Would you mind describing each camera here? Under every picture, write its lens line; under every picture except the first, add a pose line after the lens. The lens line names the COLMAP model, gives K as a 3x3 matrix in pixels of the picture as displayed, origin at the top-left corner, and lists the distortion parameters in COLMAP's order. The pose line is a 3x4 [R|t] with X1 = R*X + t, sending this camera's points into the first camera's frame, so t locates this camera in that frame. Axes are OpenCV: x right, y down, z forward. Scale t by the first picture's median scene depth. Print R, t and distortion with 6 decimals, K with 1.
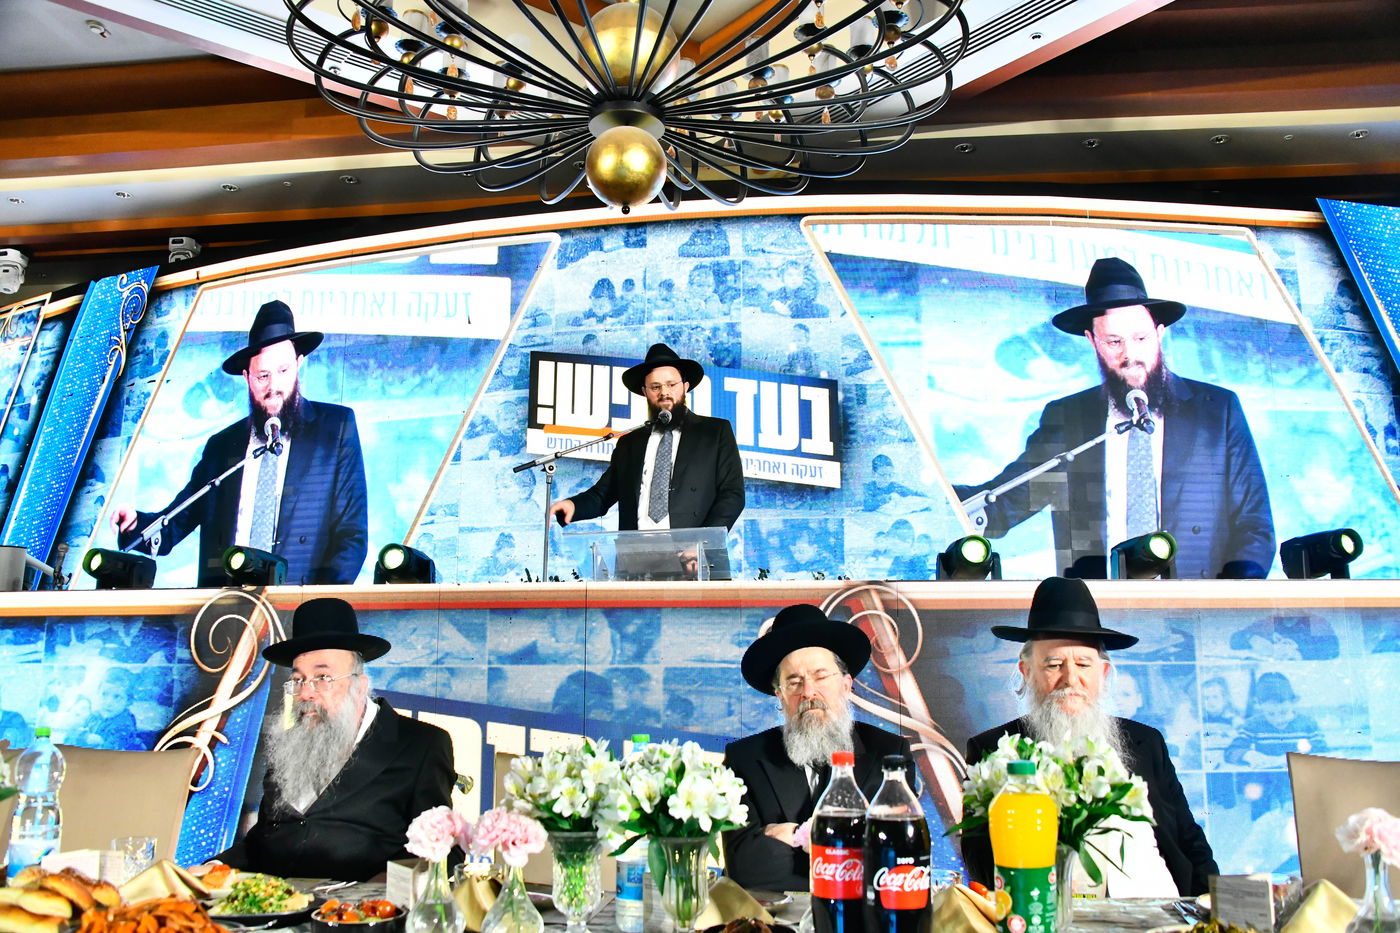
lens RADIAL K [[1181.1, 0, 704.7], [0, 1181.1, 469.4], [0, 0, 1]] dist [-0.121322, 0.069374]
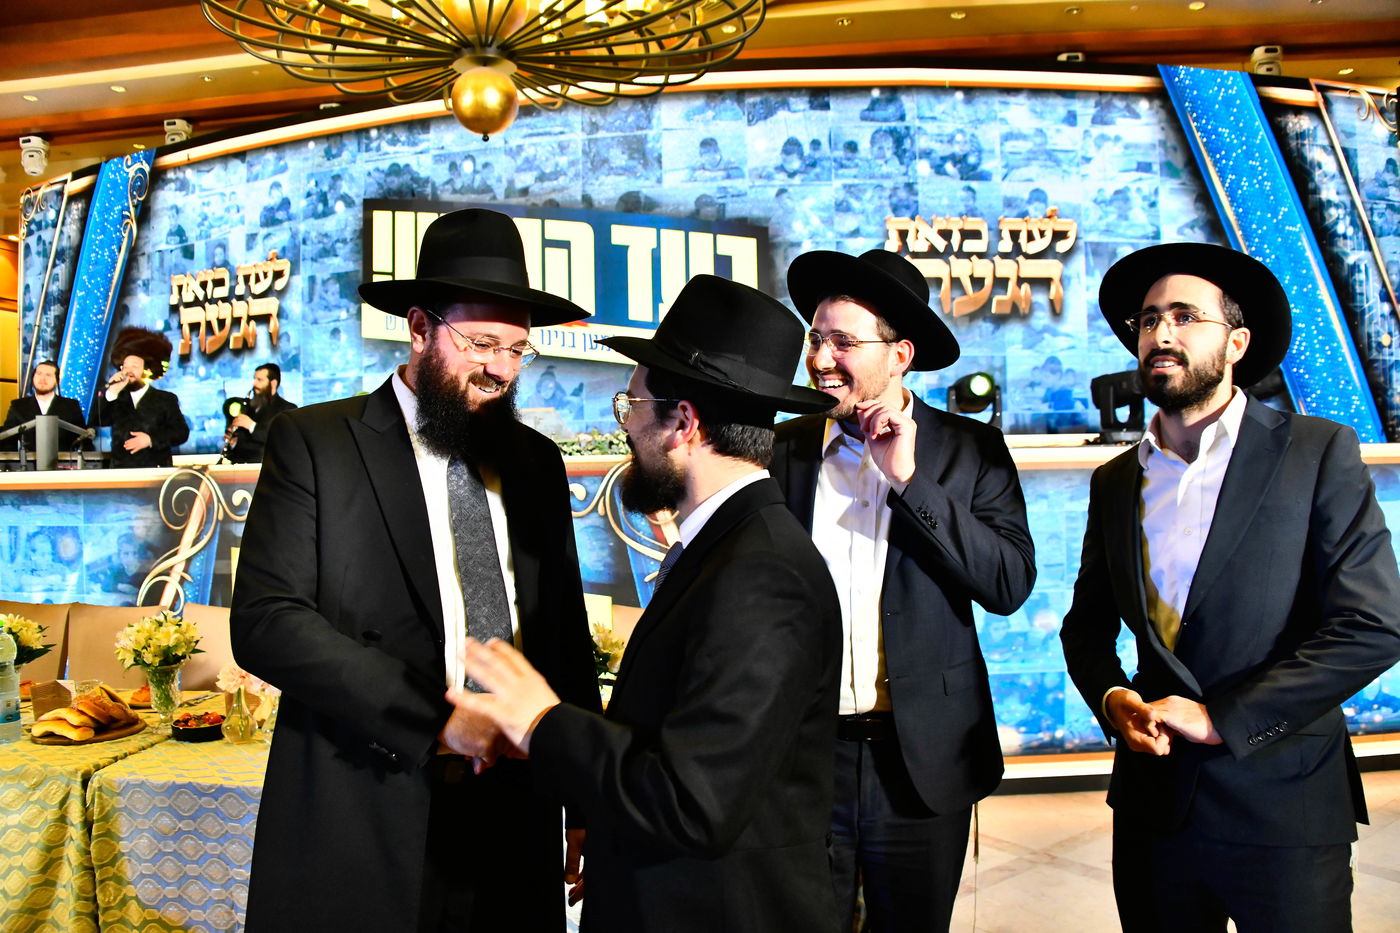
lens RADIAL K [[1118.6, 0, 707.6], [0, 1118.6, 465.5], [0, 0, 1]] dist [-0.149962, 0.060958]
pose [[0.999250, -0.020794, -0.032673, 0.133985], [0.026633, 0.981442, 0.189900, -0.068798], [0.028118, -0.190628, 0.981260, -0.118875]]
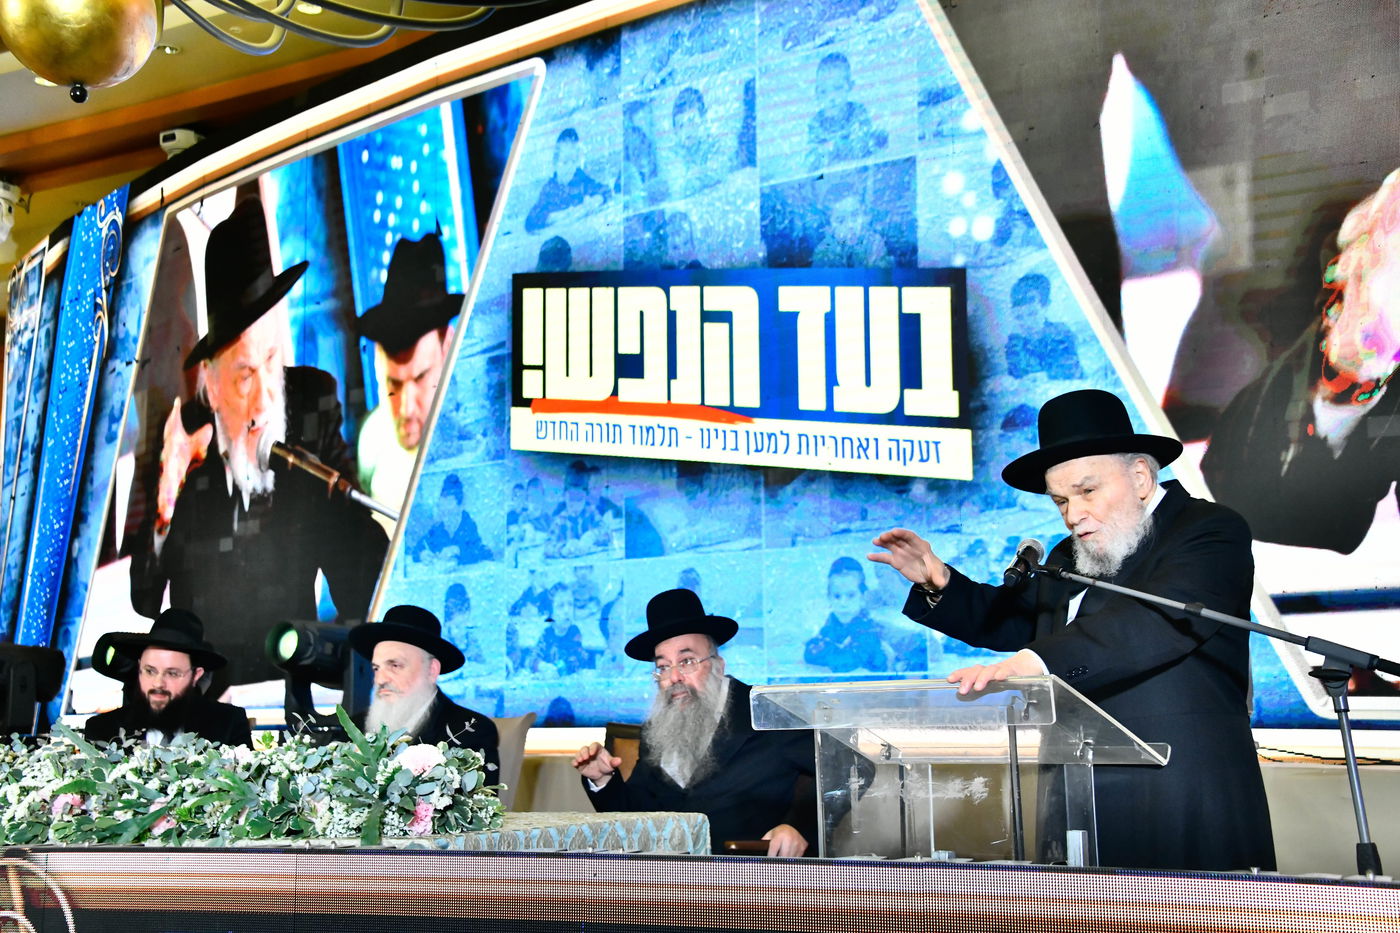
lens RADIAL K [[1967.0, 0, 693.1], [0, 1967.0, 471.0], [0, 0, 1]] dist [0.177681, 0.000000]
pose [[0.870699, -0.070120, -0.486791, 0.438308], [0.102572, 0.993909, 0.040297, -0.036119], [0.481001, -0.085018, 0.872588, 0.194020]]
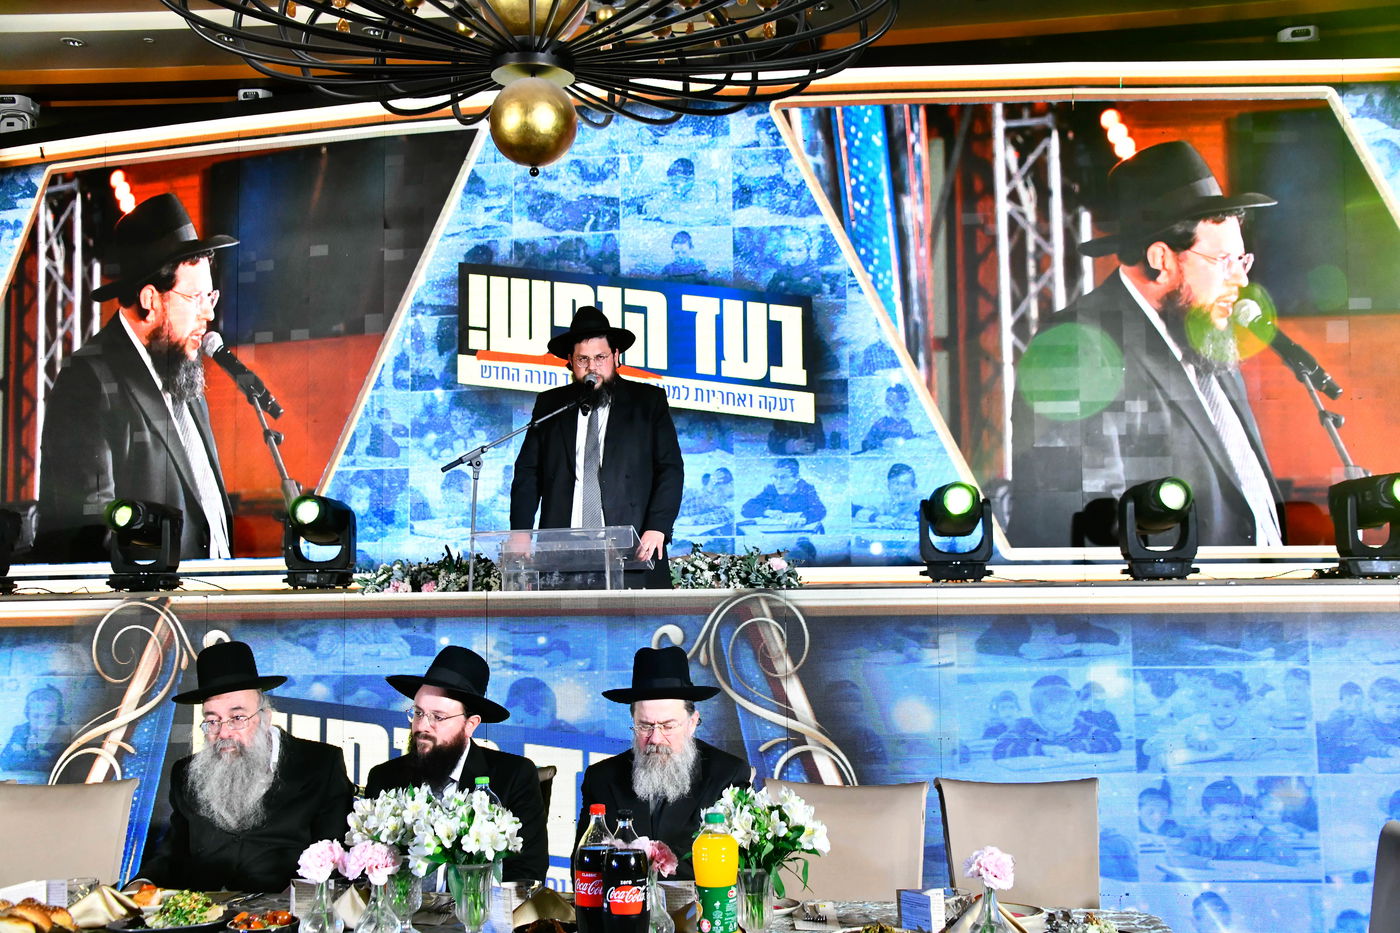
lens RADIAL K [[1651.3, 0, 707.1], [0, 1651.3, 465.0], [0, 0, 1]] dist [0.095609, 0.000000]
pose [[0.999394, -0.013609, -0.032048, 0.076017], [0.017114, 0.993587, 0.111770, -0.093781], [0.030322, -0.112251, 0.993217, -0.229121]]
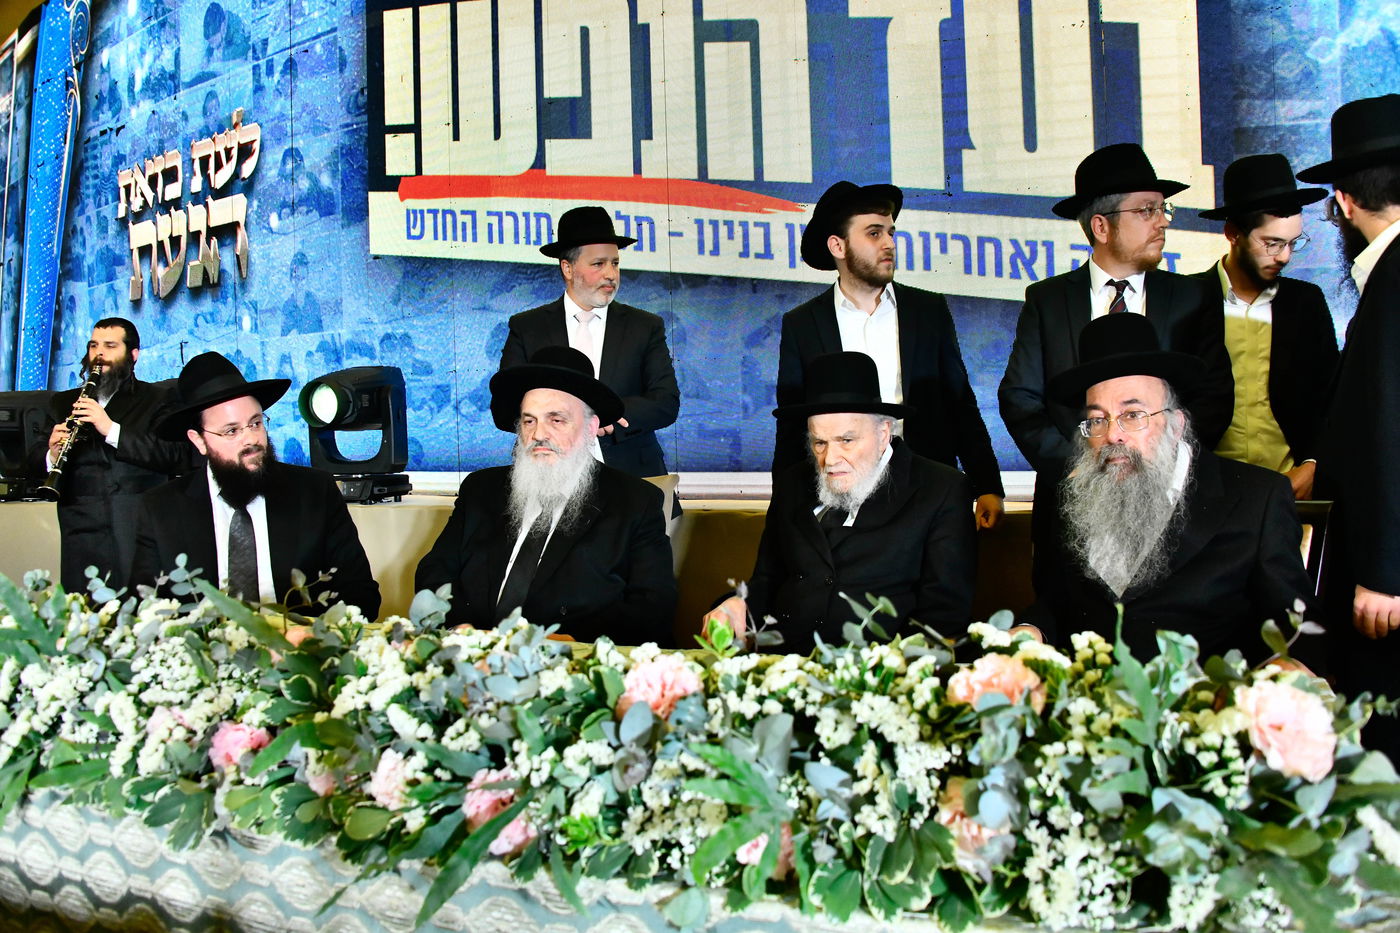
lens RADIAL K [[1118.6, 0, 701.1], [0, 1118.6, 473.7], [0, 0, 1]] dist [-0.149962, 0.060958]
pose [[0.956730, -0.005568, -0.290924, 0.065674], [0.073243, 0.972233, 0.222258, -0.017351], [0.281608, -0.233949, 0.930572, 0.723404]]
